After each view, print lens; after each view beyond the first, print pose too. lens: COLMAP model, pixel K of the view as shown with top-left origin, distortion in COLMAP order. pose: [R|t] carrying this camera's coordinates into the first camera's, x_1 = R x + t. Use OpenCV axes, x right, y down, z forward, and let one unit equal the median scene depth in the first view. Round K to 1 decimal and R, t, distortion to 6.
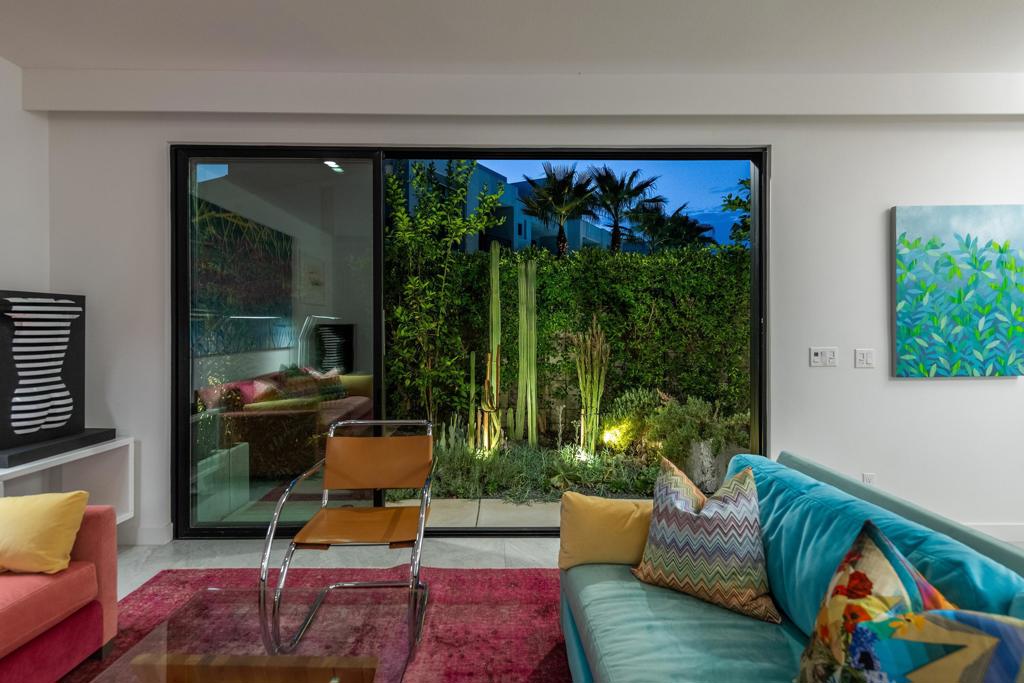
lens RADIAL K [[518.2, 0, 514.2], [0, 518.2, 330.0], [0, 0, 1]] dist [0.002671, 0.000927]
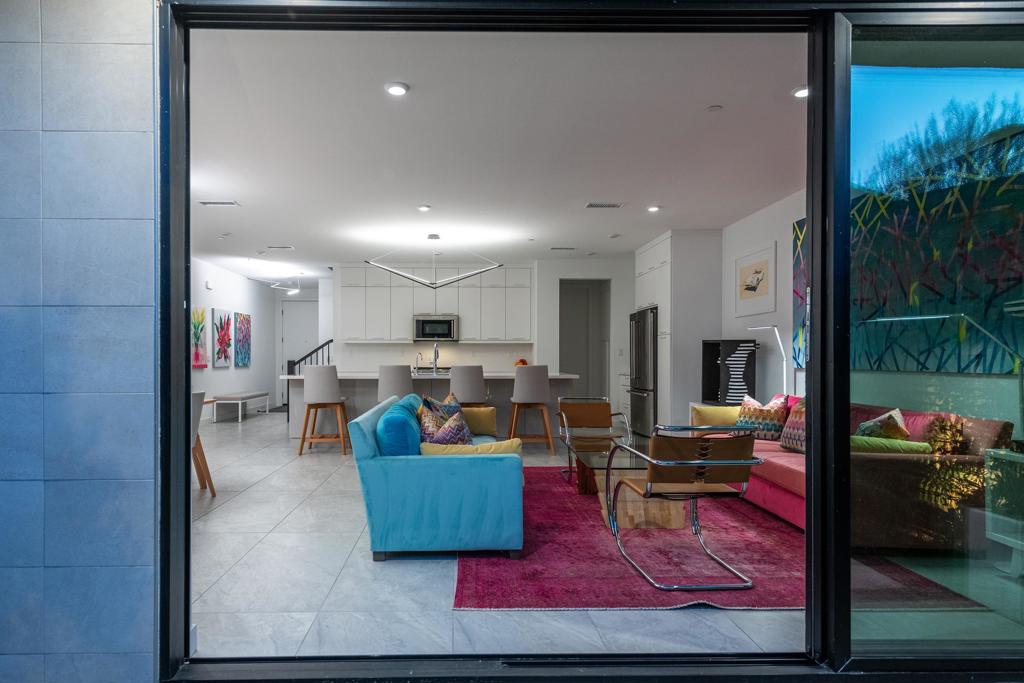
lens RADIAL K [[588.2, 0, 466.4], [0, 588.2, 359.3], [0, 0, 1]] dist [0.017100, -0.001509]
pose [[-0.999986, -0.000782, 0.005154, 0.162490], [-0.000751, 0.999981, 0.006055, 0.046532], [-0.005158, 0.006051, -0.999968, 1.830311]]
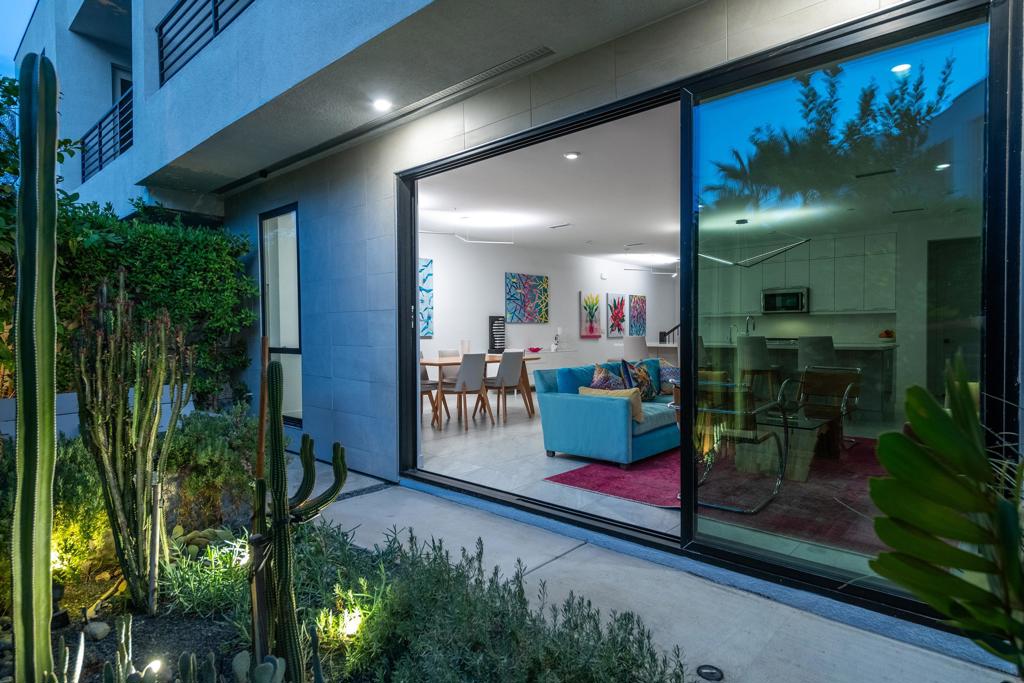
lens RADIAL K [[538.8, 0, 514.1], [0, 538.8, 339.5], [0, 0, 1]] dist [0.029935, -0.000074]
pose [[-0.733769, -0.007560, 0.679357, -0.699187], [0.008003, 0.999773, 0.019770, 0.043564], [-0.679352, 0.019944, -0.733541, 1.995383]]
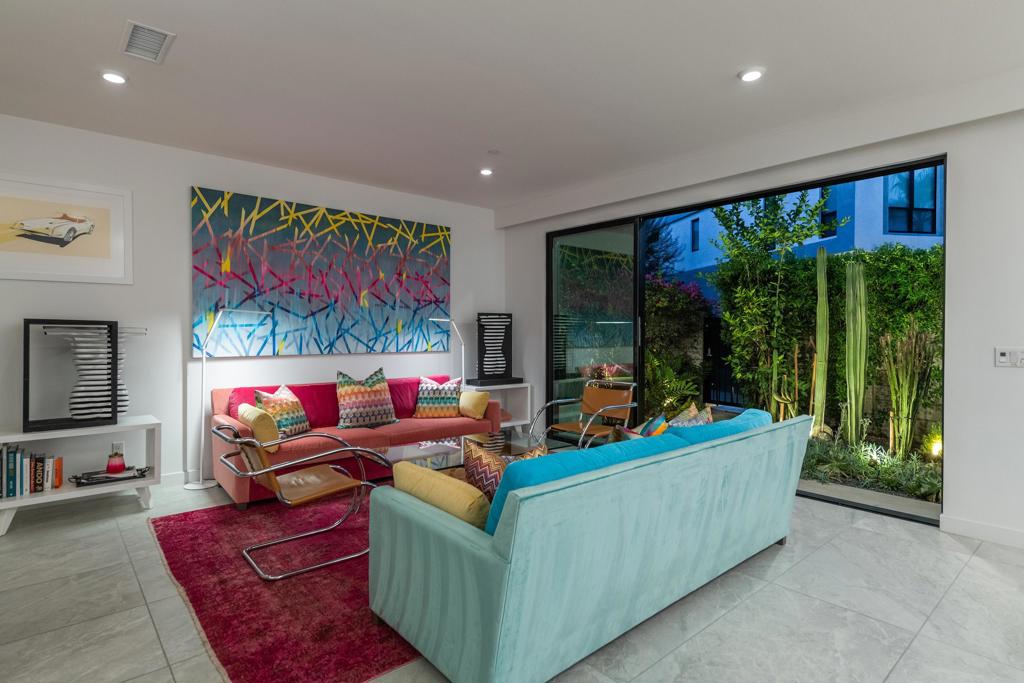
lens RADIAL K [[538.8, 0, 513.7], [0, 538.8, 331.7], [0, 0, 1]] dist [0.029935, -0.000074]
pose [[0.647493, 0.001794, -0.762070, 0.825118], [-0.004791, 0.999987, -0.001717, 0.010920], [0.762057, 0.004763, 0.647493, -0.402725]]
